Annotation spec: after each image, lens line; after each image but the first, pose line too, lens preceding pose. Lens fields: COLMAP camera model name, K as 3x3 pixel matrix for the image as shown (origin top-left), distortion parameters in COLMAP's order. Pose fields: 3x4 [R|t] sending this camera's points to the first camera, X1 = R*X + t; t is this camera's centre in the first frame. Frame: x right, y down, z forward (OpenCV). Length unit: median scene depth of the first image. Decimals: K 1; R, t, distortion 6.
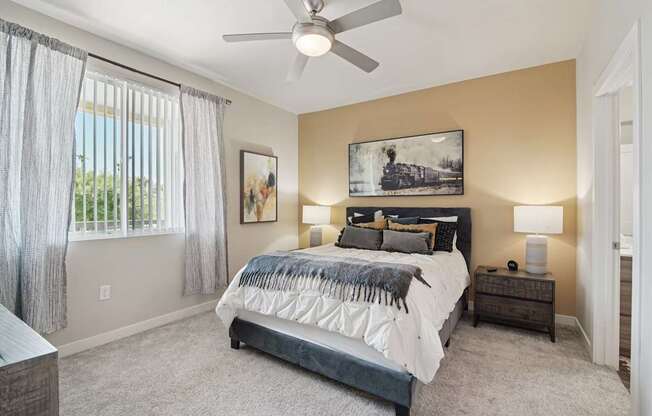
lens RADIAL K [[301.5, 0, 327.4], [0, 301.5, 204.7], [0, 0, 1]] dist [-0.001040, 0.000100]
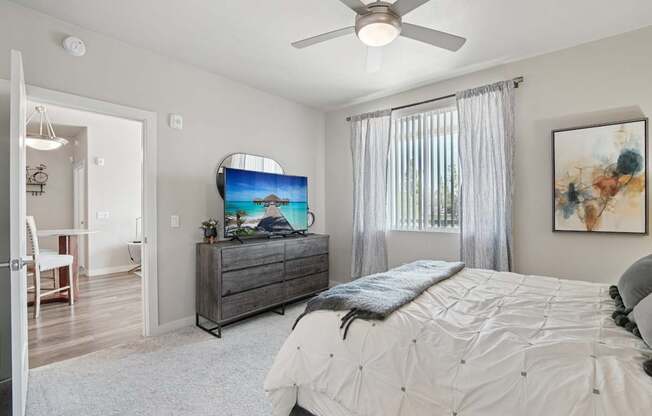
lens RADIAL K [[301.5, 0, 328.1], [0, 301.5, 209.3], [0, 0, 1]] dist [-0.001040, 0.000100]
pose [[-0.114046, -0.000581, -0.993475, 0.500536], [-0.000597, 1.000000, -0.000517, 0.009344], [0.993475, 0.000534, -0.114046, 0.541660]]
